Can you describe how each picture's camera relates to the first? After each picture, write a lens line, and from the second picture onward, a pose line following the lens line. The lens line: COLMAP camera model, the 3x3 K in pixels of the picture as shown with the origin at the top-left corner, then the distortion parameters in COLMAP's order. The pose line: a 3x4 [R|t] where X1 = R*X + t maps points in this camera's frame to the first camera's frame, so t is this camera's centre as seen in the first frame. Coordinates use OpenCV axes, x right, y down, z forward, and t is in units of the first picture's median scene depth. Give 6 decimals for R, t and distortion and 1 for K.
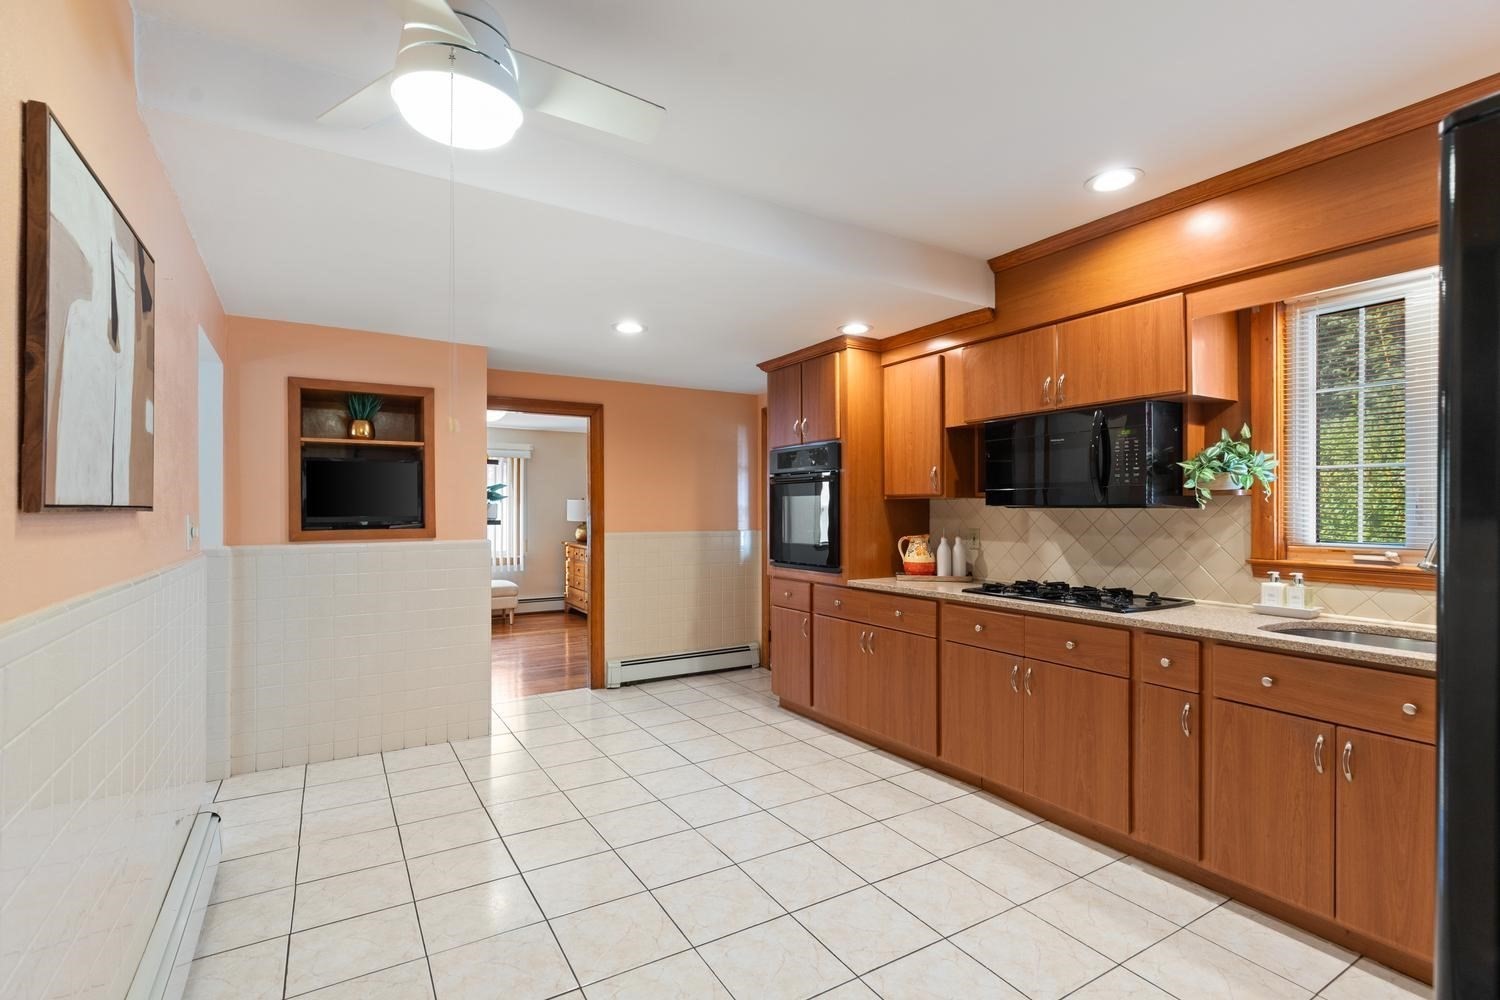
lens RADIAL K [[679.8, 0, 740.6], [0, 679.8, 499.3], [0, 0, 1]] dist [-0.001672, 0.000349]
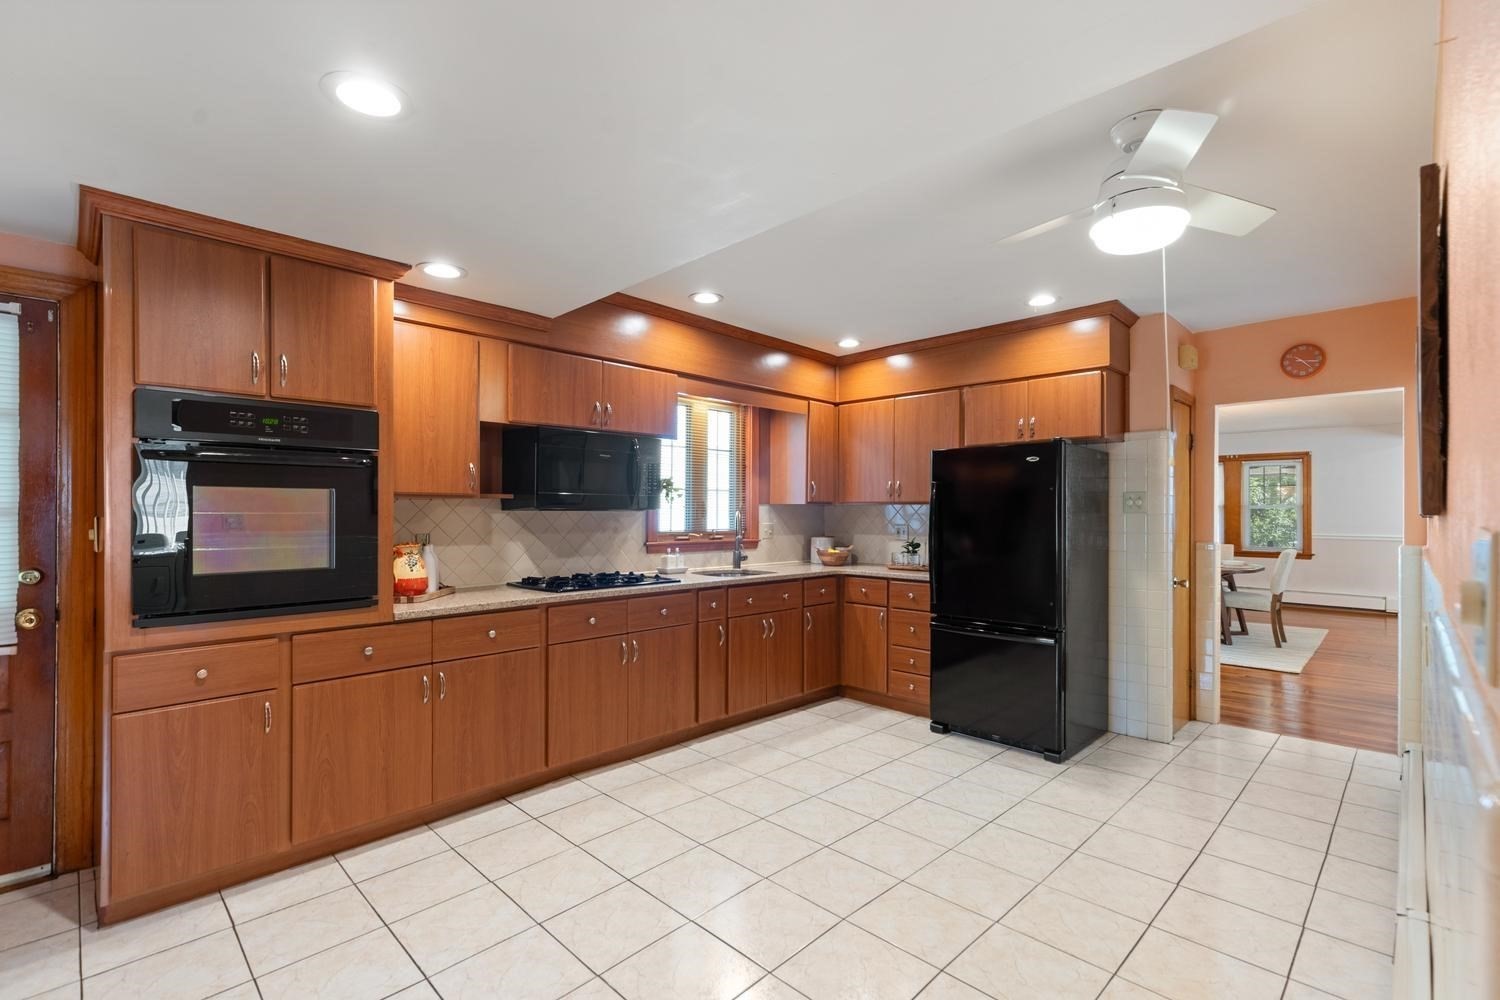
lens RADIAL K [[673.0, 0, 743.0], [0, 673.0, 498.7], [0, 0, 1]] dist [0.000353, 0.000118]
pose [[-0.237187, 0.018734, 0.971283, -0.712953], [-0.016449, 0.999593, -0.023297, 0.013730], [-0.971325, -0.021502, -0.236782, 0.960644]]
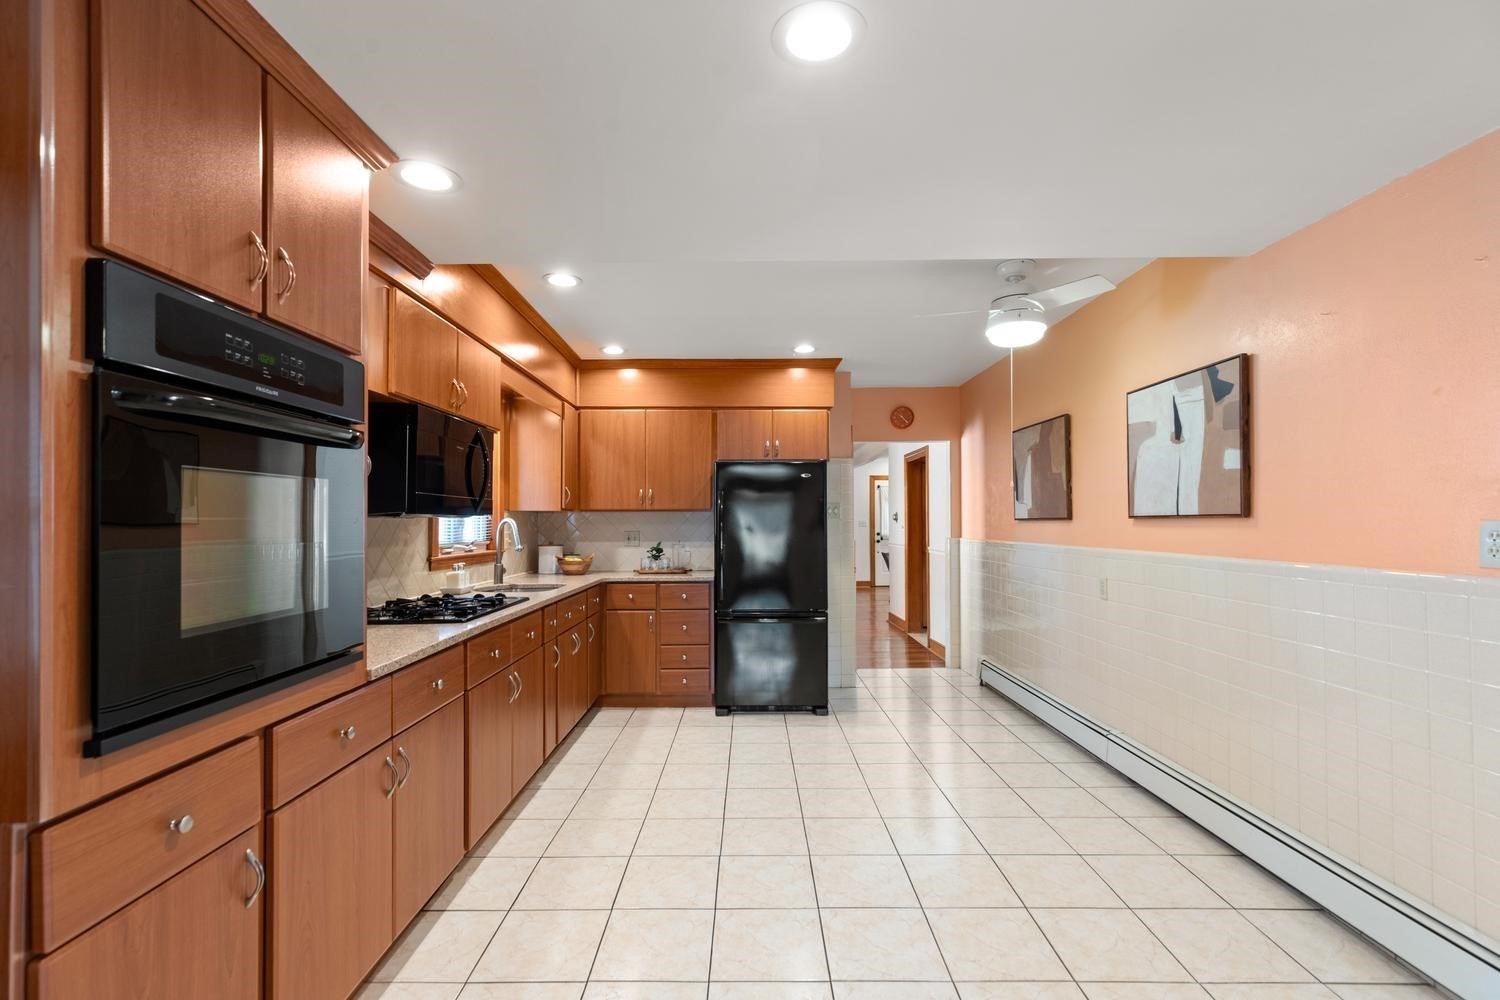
lens RADIAL K [[679.8, 0, 740.6], [0, 679.8, 499.3], [0, 0, 1]] dist [-0.001672, 0.000349]
pose [[-0.854583, 0.019489, 0.518948, -0.355099], [-0.004159, 0.999007, -0.044367, 0.026730], [-0.519298, -0.040073, -0.853653, 1.494284]]
